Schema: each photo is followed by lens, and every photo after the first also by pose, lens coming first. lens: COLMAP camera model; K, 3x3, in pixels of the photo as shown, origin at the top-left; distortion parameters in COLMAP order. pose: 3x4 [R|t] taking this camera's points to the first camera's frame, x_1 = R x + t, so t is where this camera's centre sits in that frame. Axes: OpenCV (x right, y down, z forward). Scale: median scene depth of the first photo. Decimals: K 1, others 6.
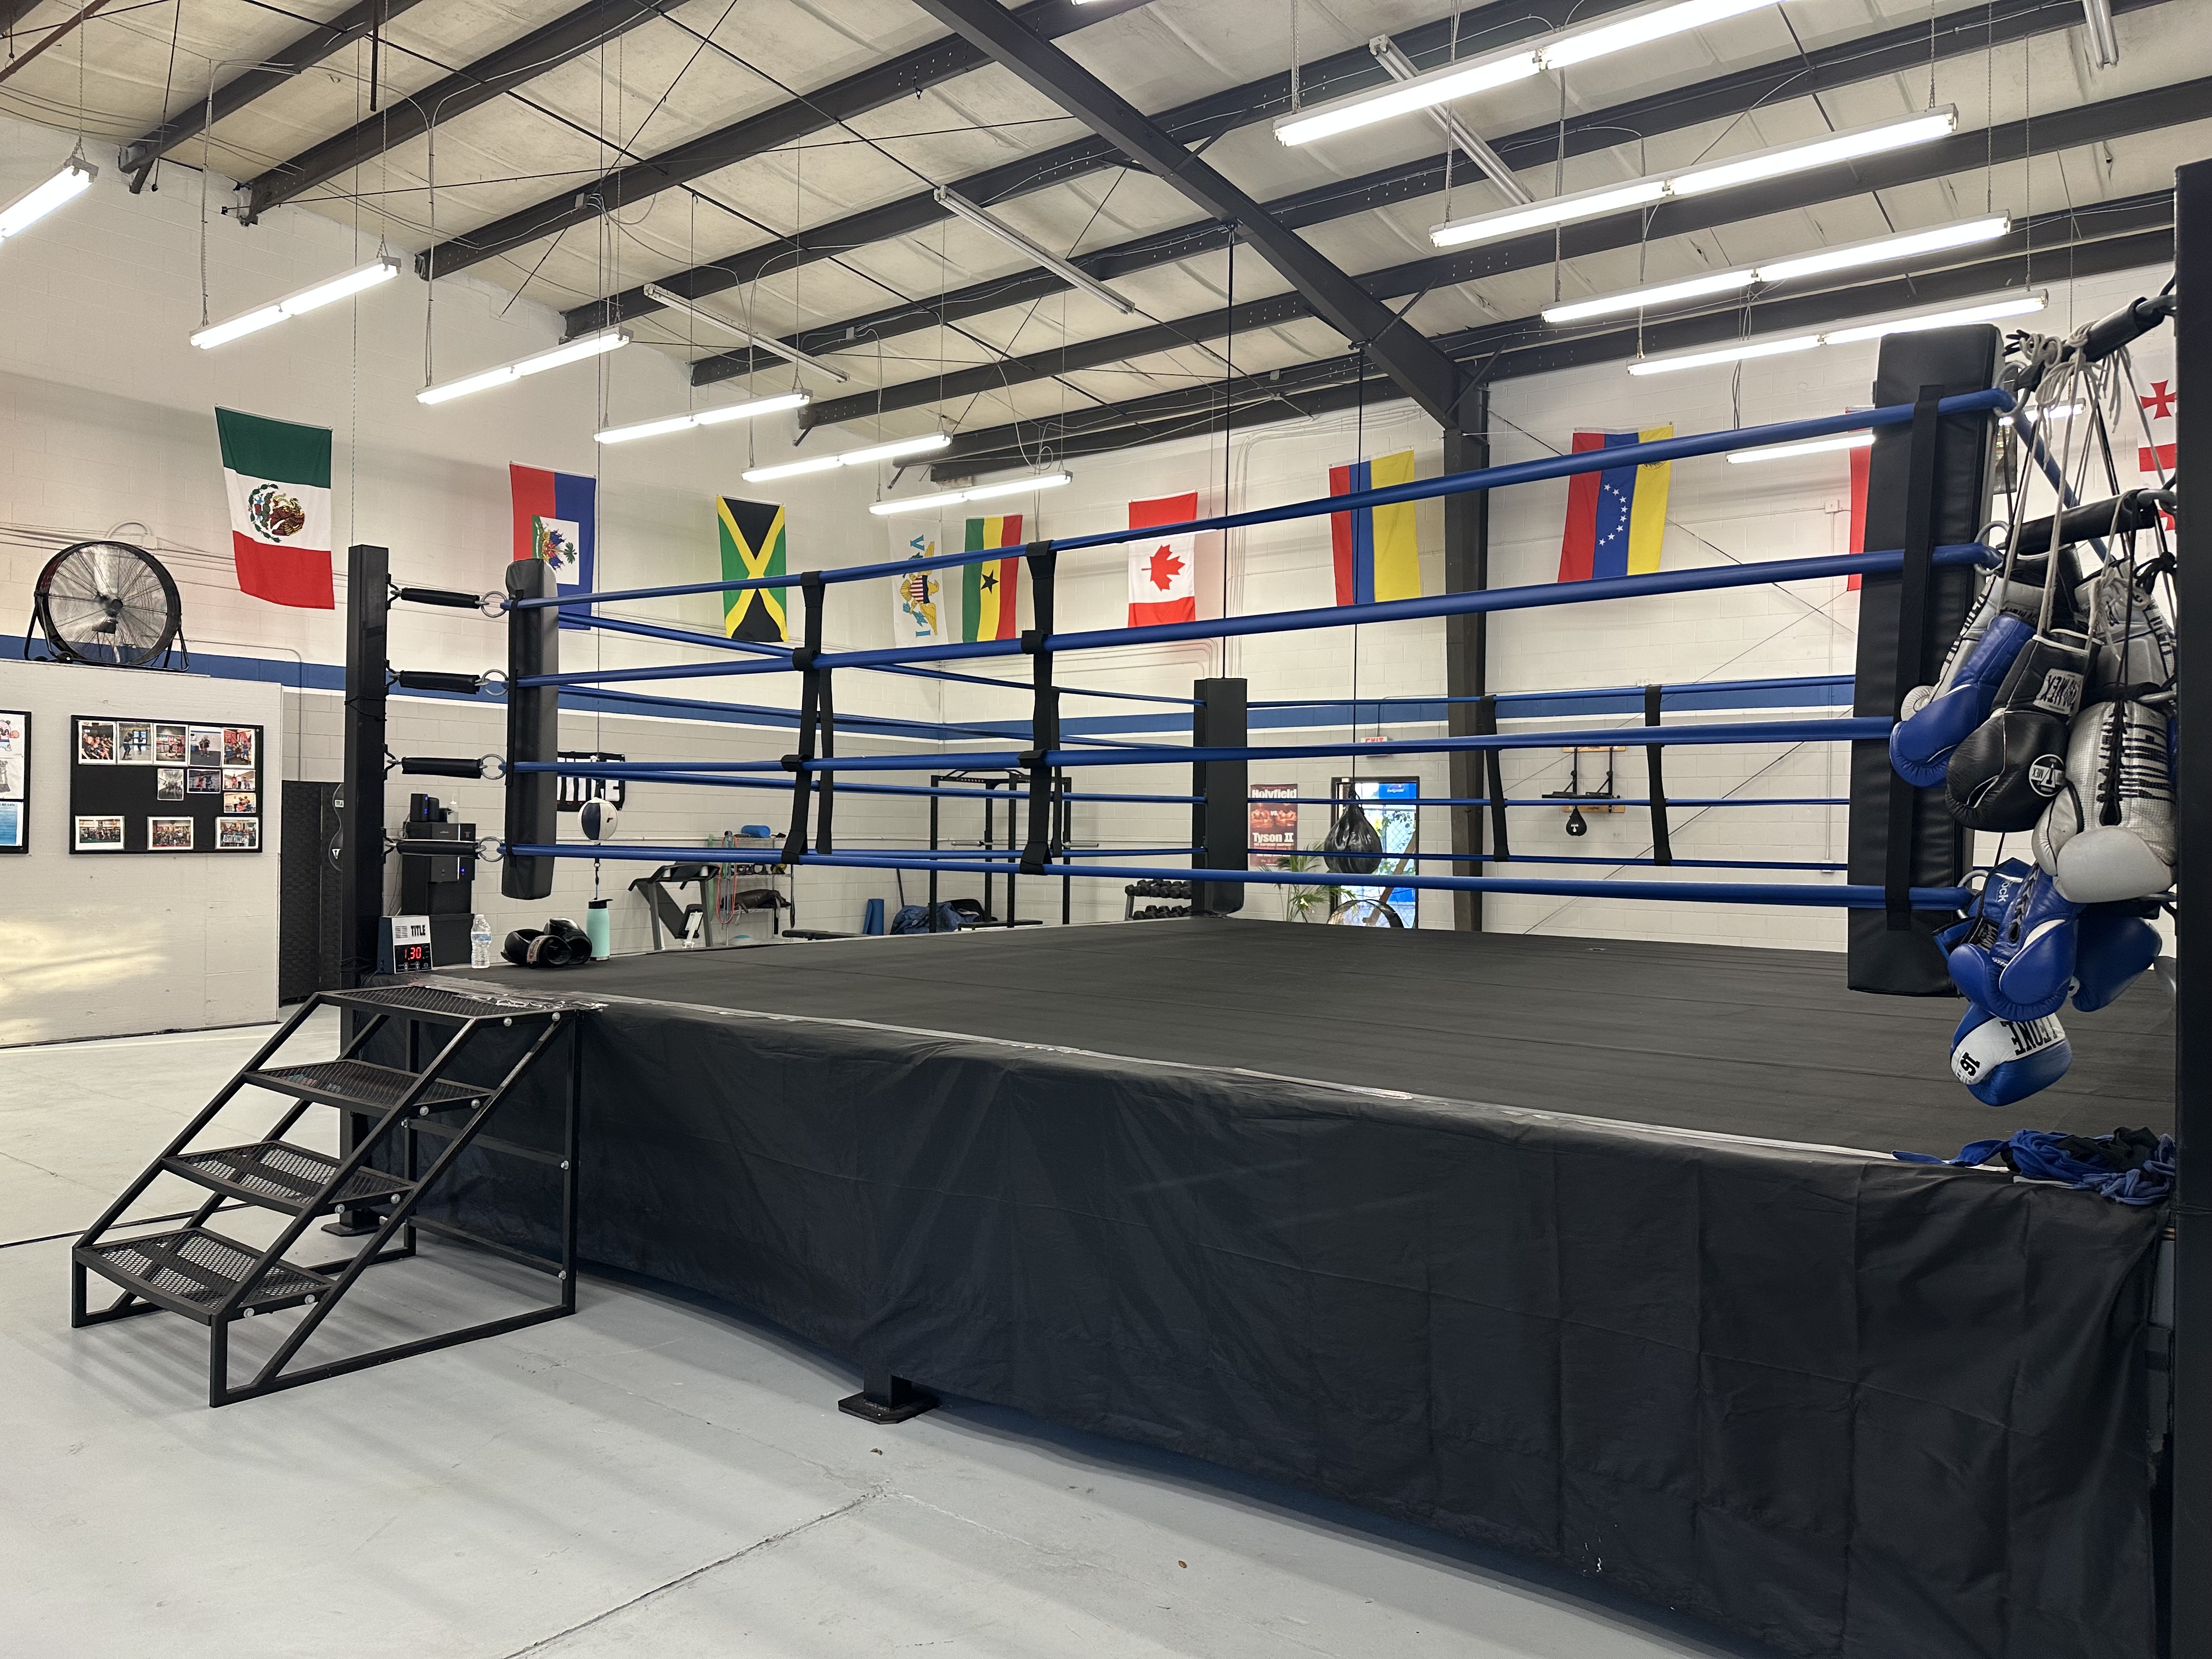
lens RADIAL K [[1537.5, 0, 1106.0], [0, 1537.5, 829.5], [0, 0, 1]] dist [-0.002687, -0.000991]
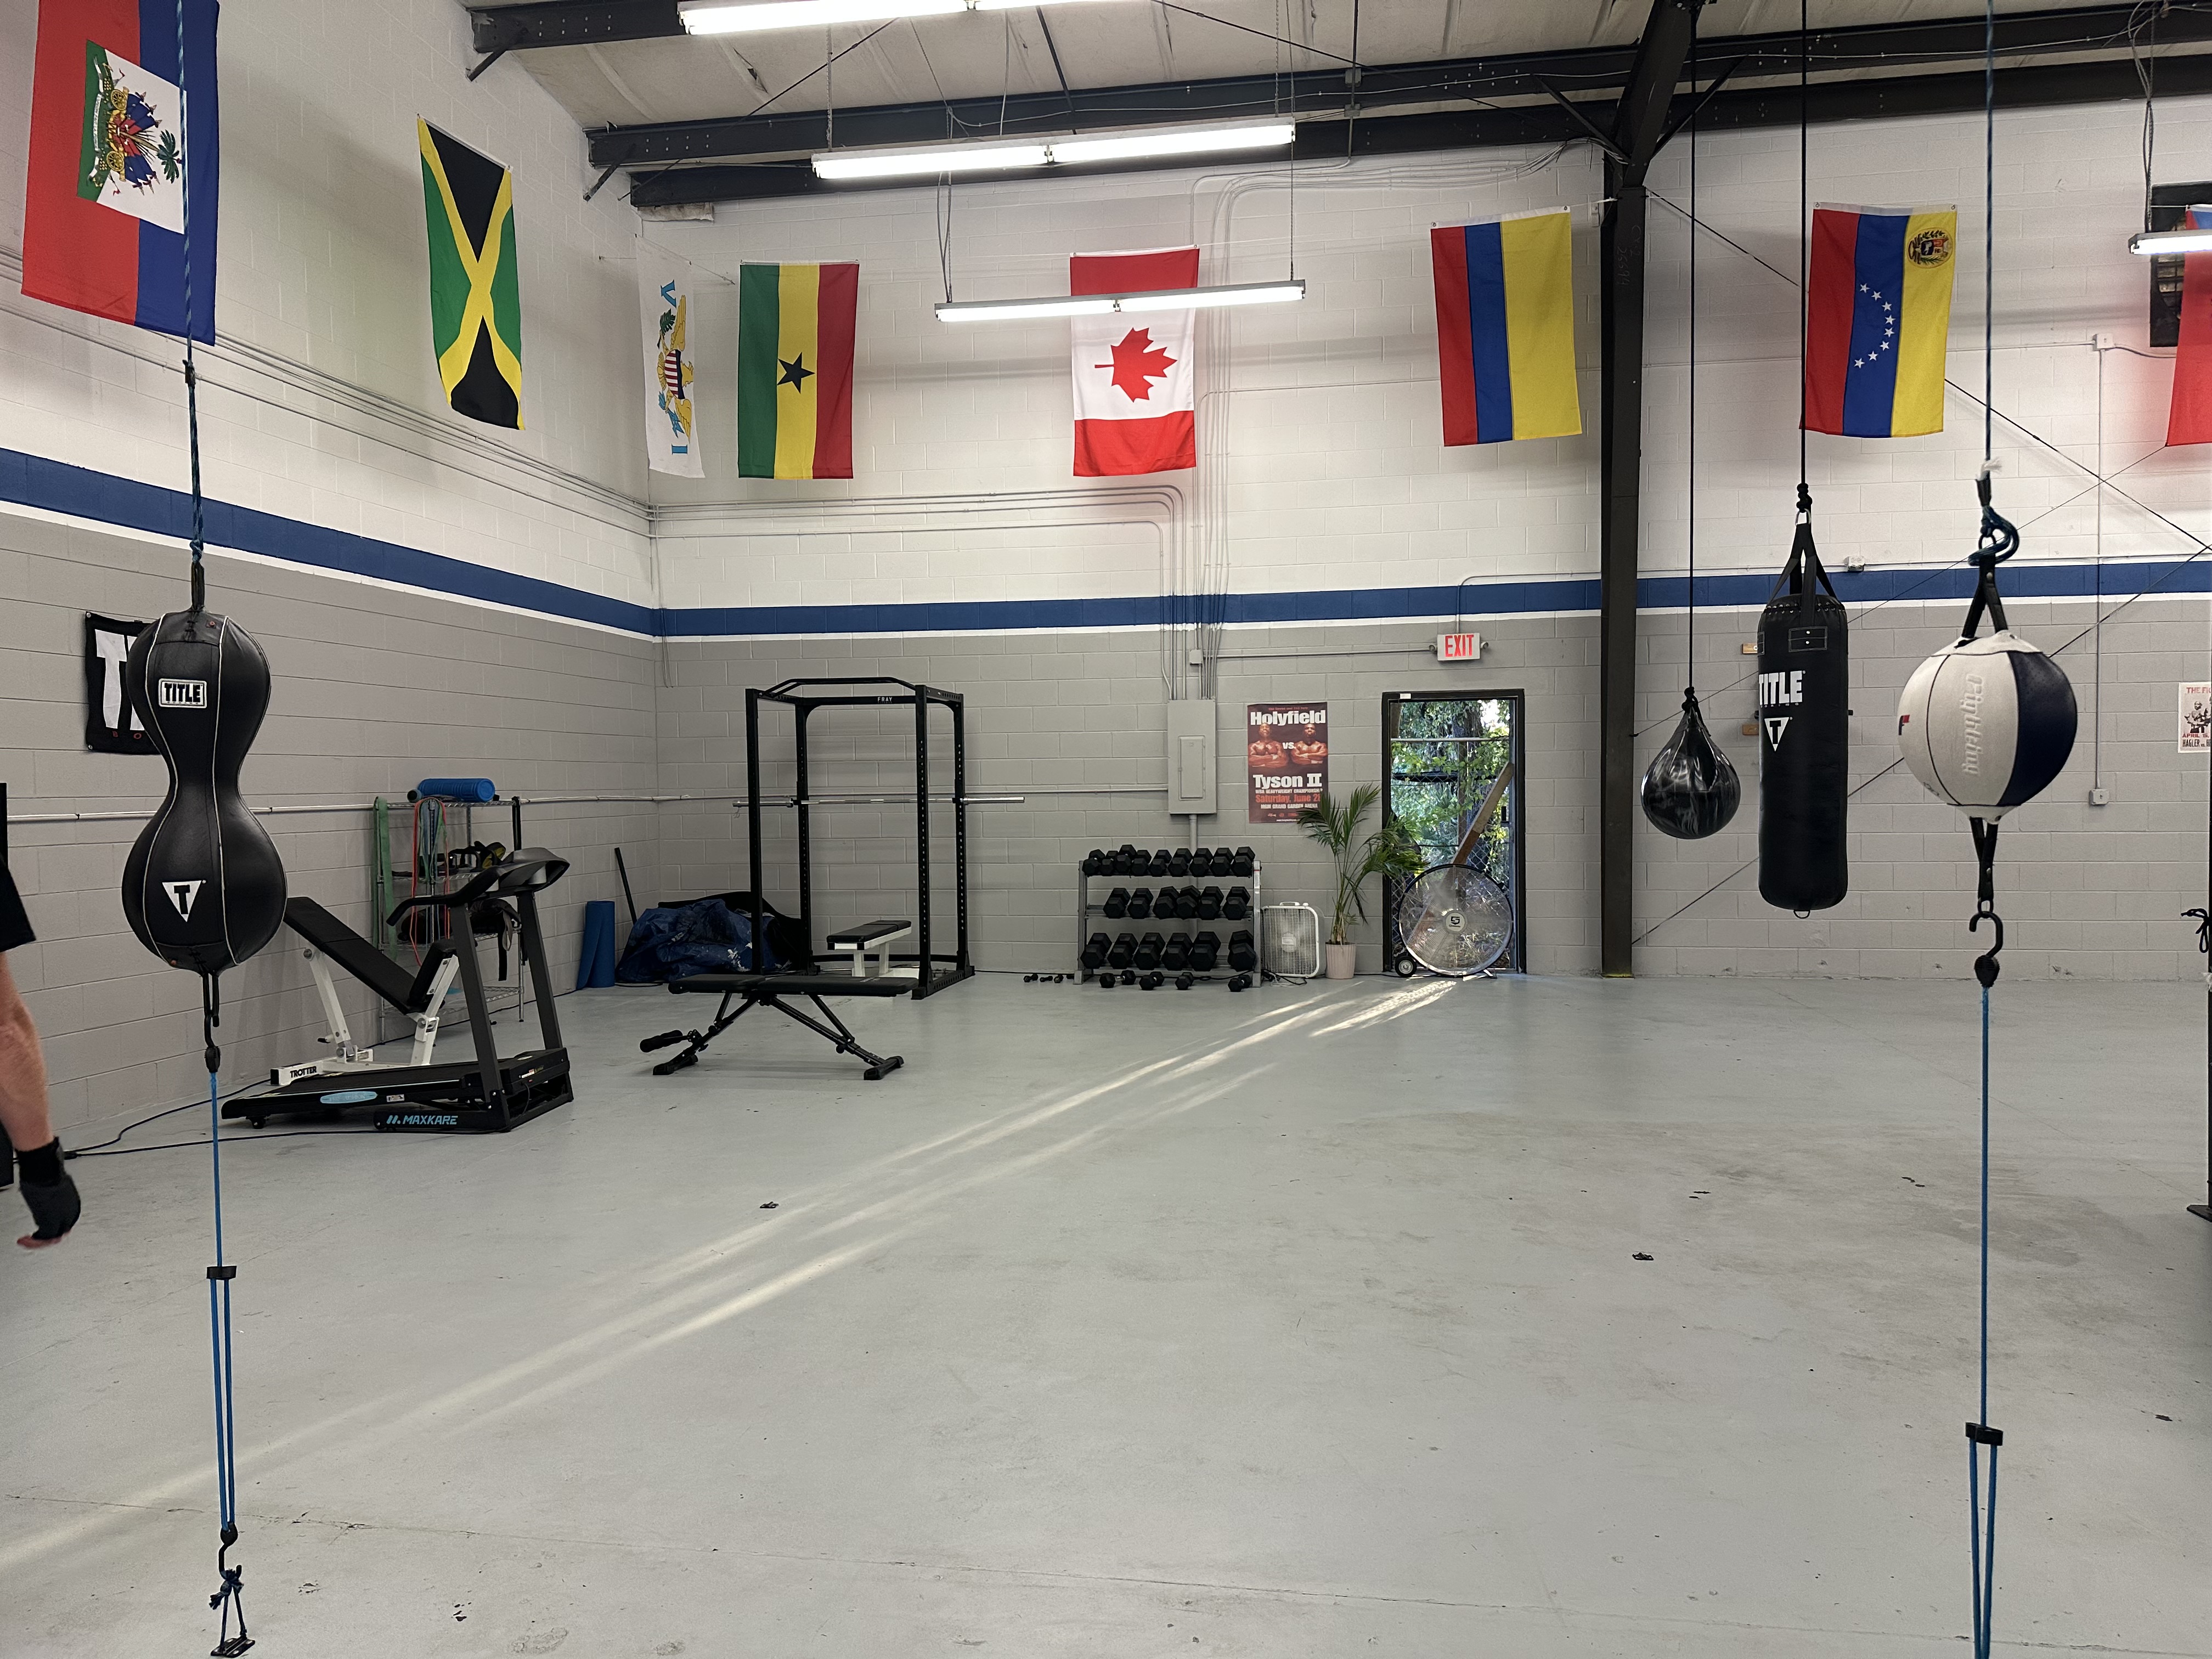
lens RADIAL K [[1596.1, 0, 1106.0], [0, 1596.1, 829.5], [0, 0, 1]] dist [0.005088, -0.003766]
pose [[0.877630, -0.033923, 0.478136, -0.305905], [0.020193, 0.999224, 0.033828, 0.001089], [-0.478912, -0.020034, 0.877634, 0.424493]]
